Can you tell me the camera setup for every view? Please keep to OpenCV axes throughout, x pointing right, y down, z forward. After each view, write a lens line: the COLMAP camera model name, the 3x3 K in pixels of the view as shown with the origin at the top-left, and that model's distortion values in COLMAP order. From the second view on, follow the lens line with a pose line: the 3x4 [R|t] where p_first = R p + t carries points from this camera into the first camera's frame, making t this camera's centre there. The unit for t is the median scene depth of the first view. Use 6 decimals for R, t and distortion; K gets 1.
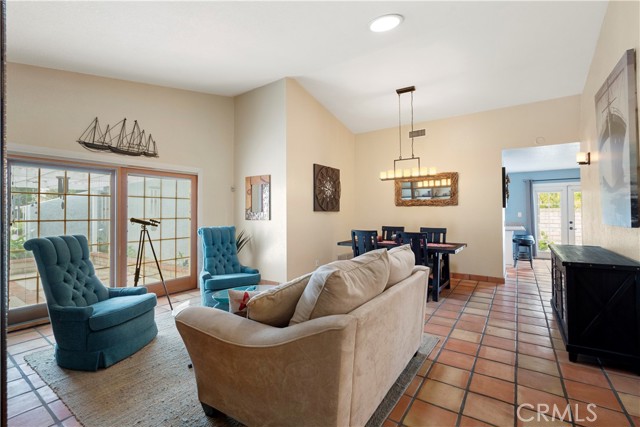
lens RADIAL K [[283.9, 0, 323.8], [0, 283.9, 209.6], [0, 0, 1]] dist [-0.005568, 0.000843]
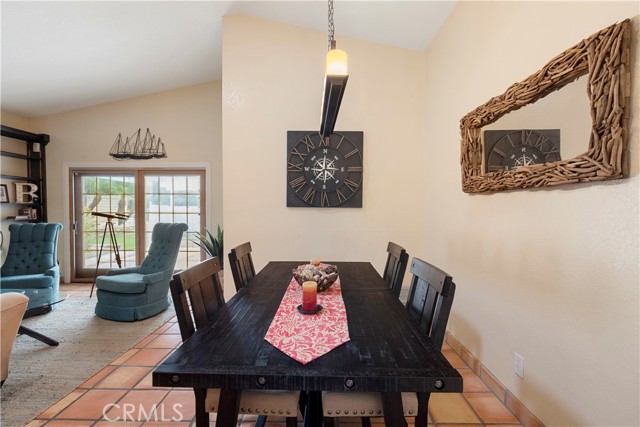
lens RADIAL K [[283.9, 0, 322.6], [0, 283.9, 213.0], [0, 0, 1]] dist [-0.005568, 0.000843]
pose [[0.552837, 0.020759, -0.833031, 0.685102], [0.000296, 0.999685, 0.025109, 0.004618], [0.833290, -0.014127, 0.552656, 0.913655]]
